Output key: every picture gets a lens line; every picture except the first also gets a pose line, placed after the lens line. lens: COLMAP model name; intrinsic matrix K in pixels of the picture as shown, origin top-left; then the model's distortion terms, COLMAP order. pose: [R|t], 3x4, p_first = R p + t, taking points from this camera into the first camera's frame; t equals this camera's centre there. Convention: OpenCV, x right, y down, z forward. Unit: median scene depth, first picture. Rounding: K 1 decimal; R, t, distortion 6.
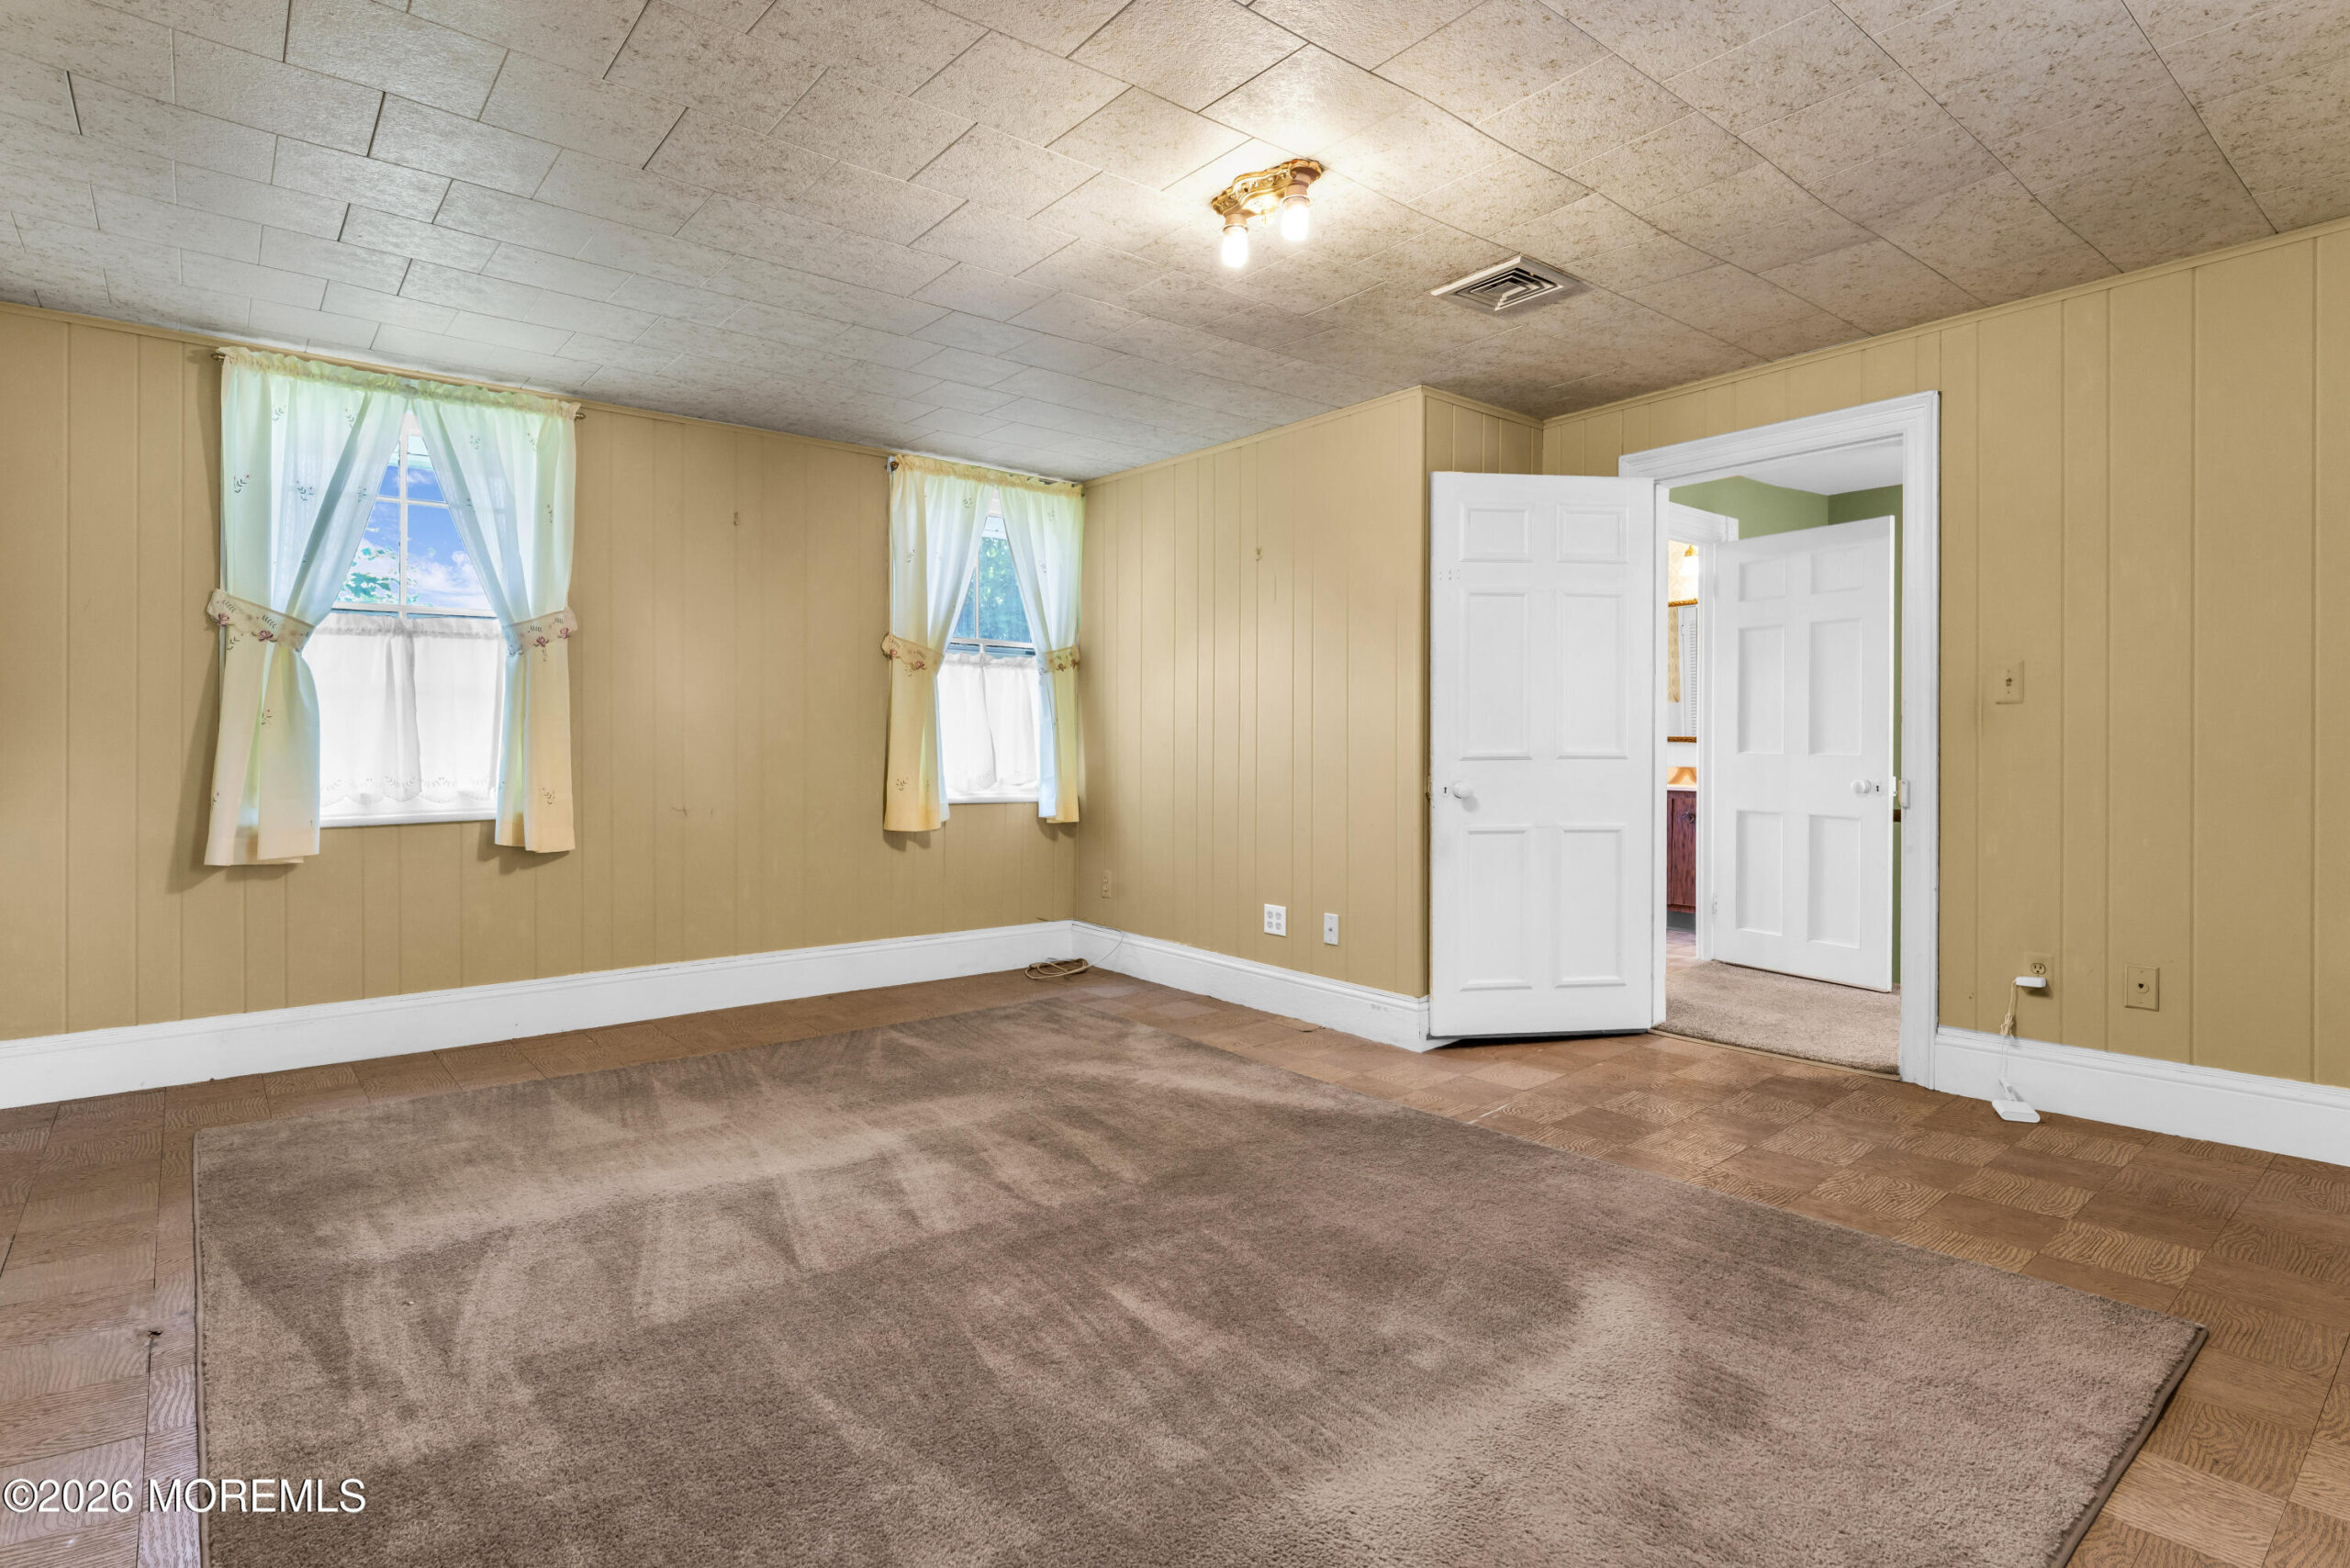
lens RADIAL K [[1153.7, 0, 1177.8], [0, 1153.7, 743.9], [0, 0, 1]] dist [-0.003667, -0.000616]
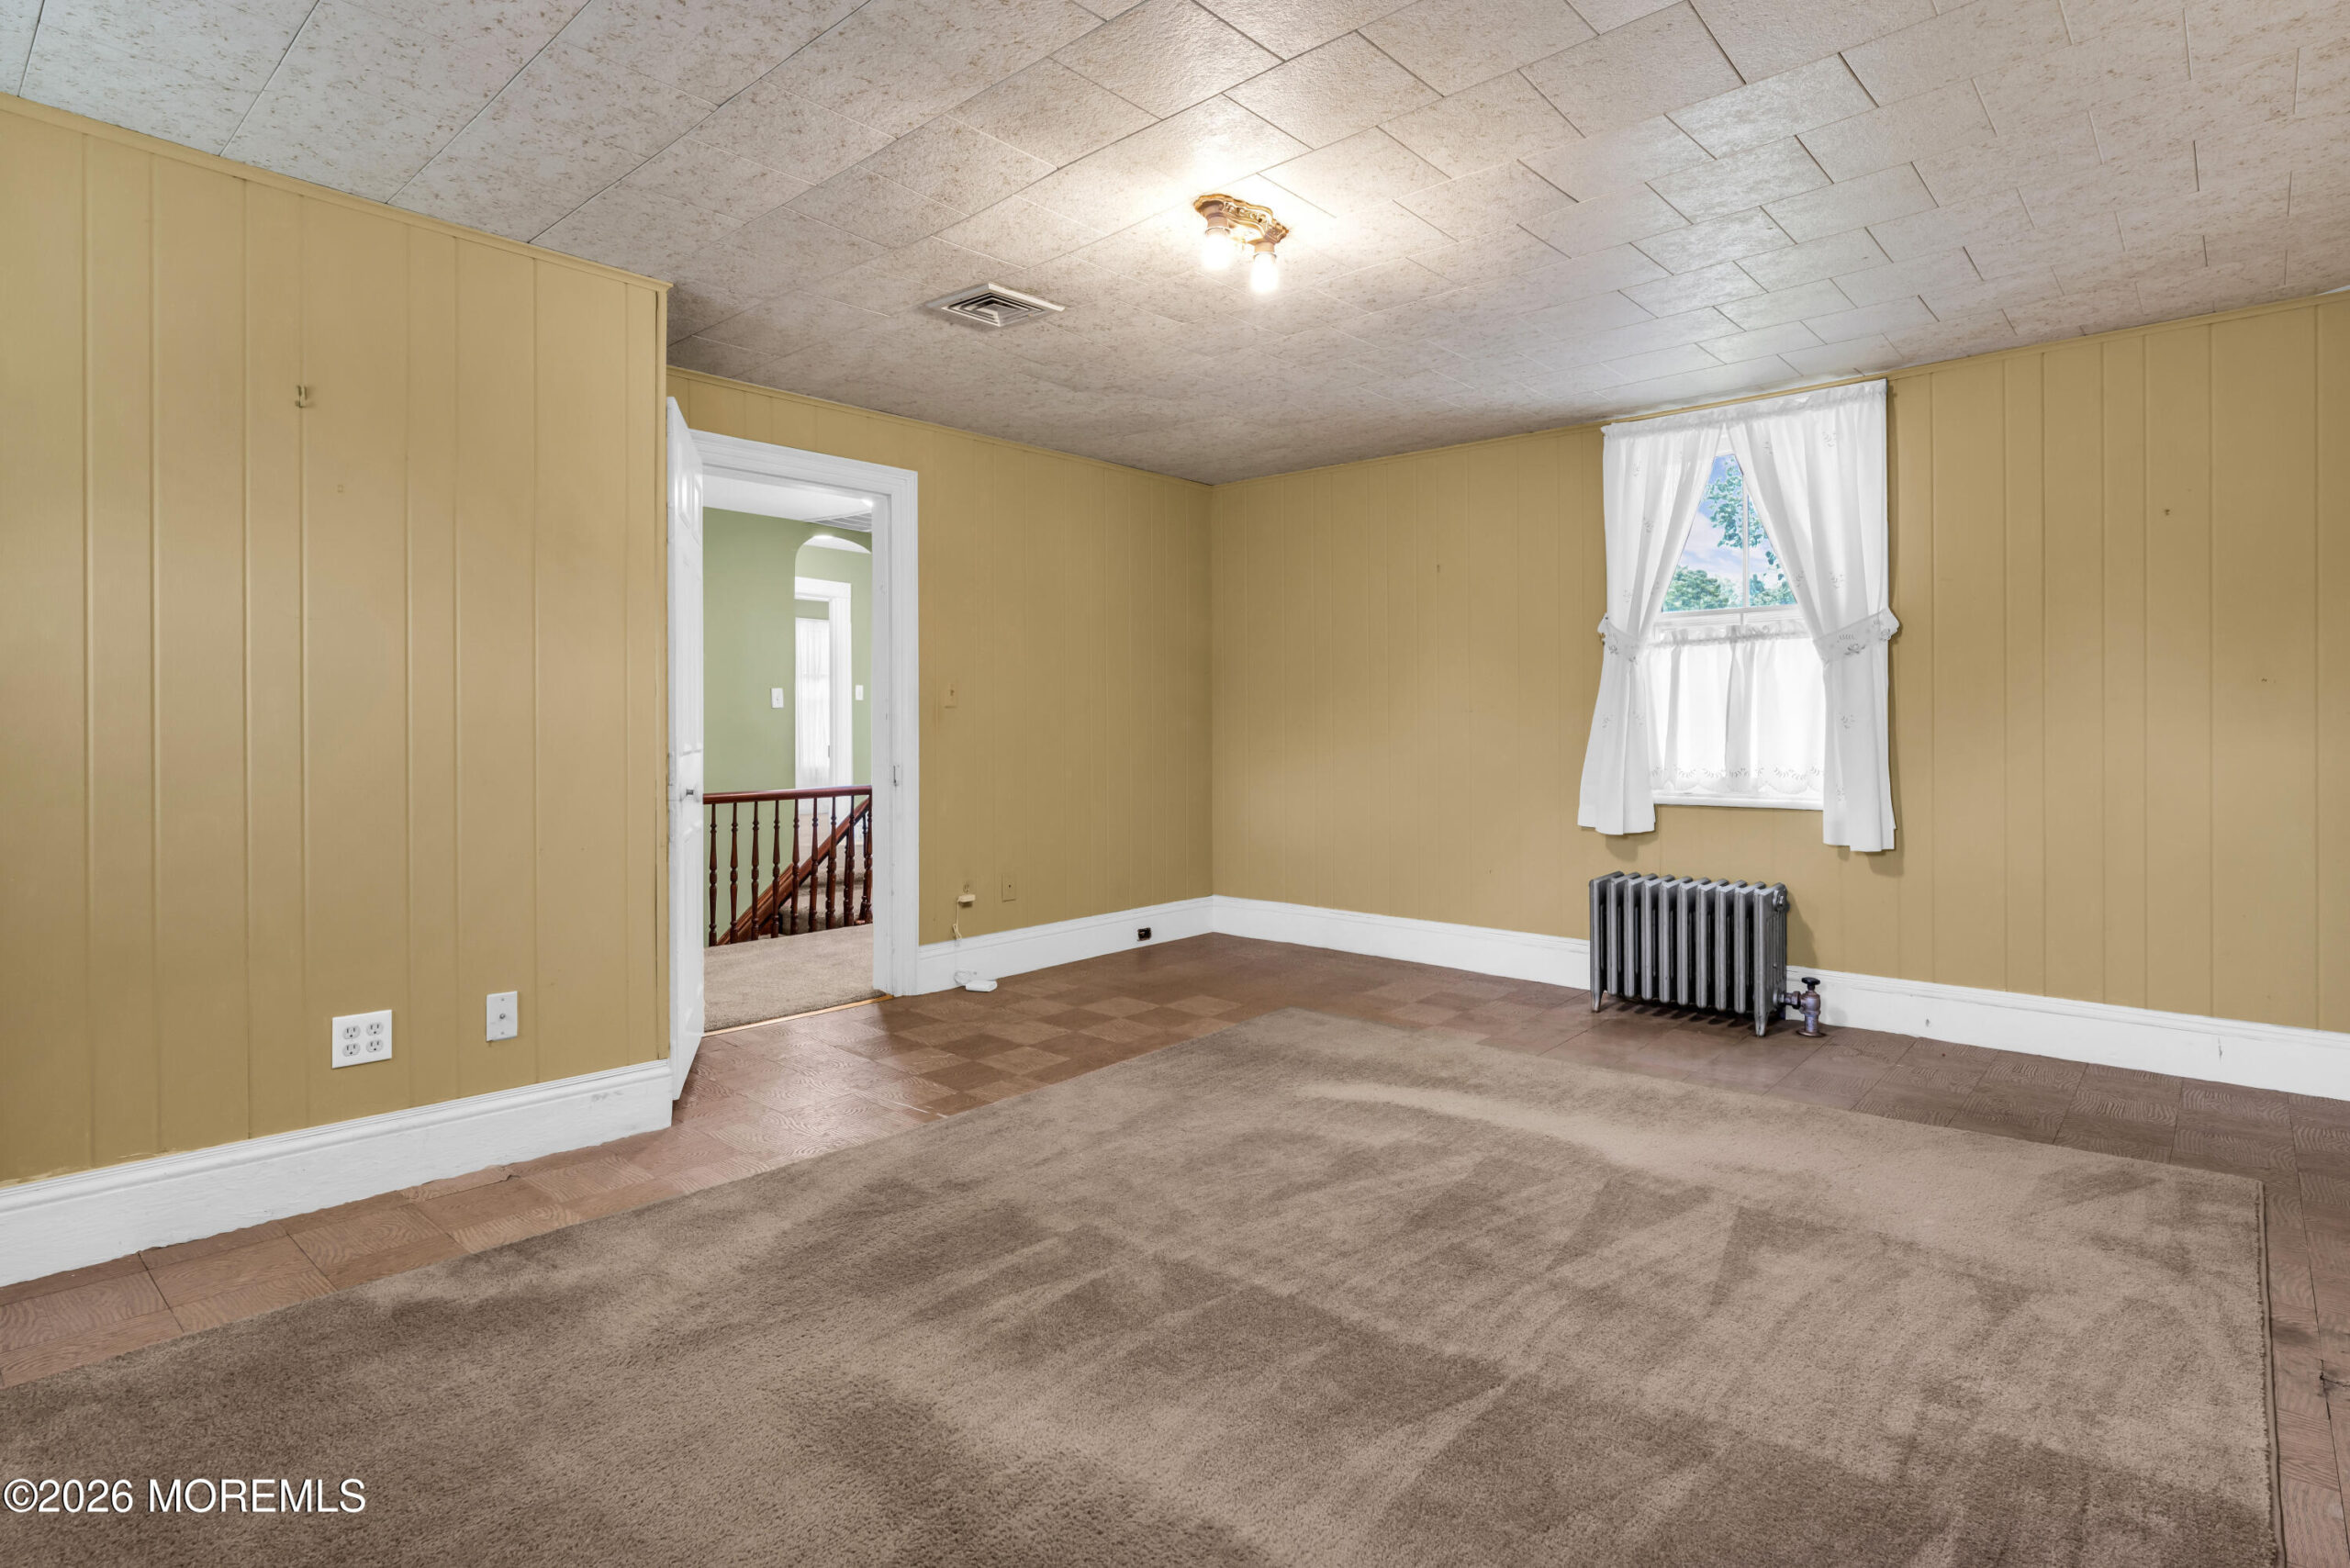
lens RADIAL K [[1153.7, 0, 1177.8], [0, 1153.7, 743.9], [0, 0, 1]] dist [-0.003667, -0.000616]
pose [[-0.119635, -0.009159, 0.992776, -0.721145], [-0.001735, 0.999958, 0.009016, -0.003898], [-0.992816, -0.000644, -0.119646, 0.874278]]
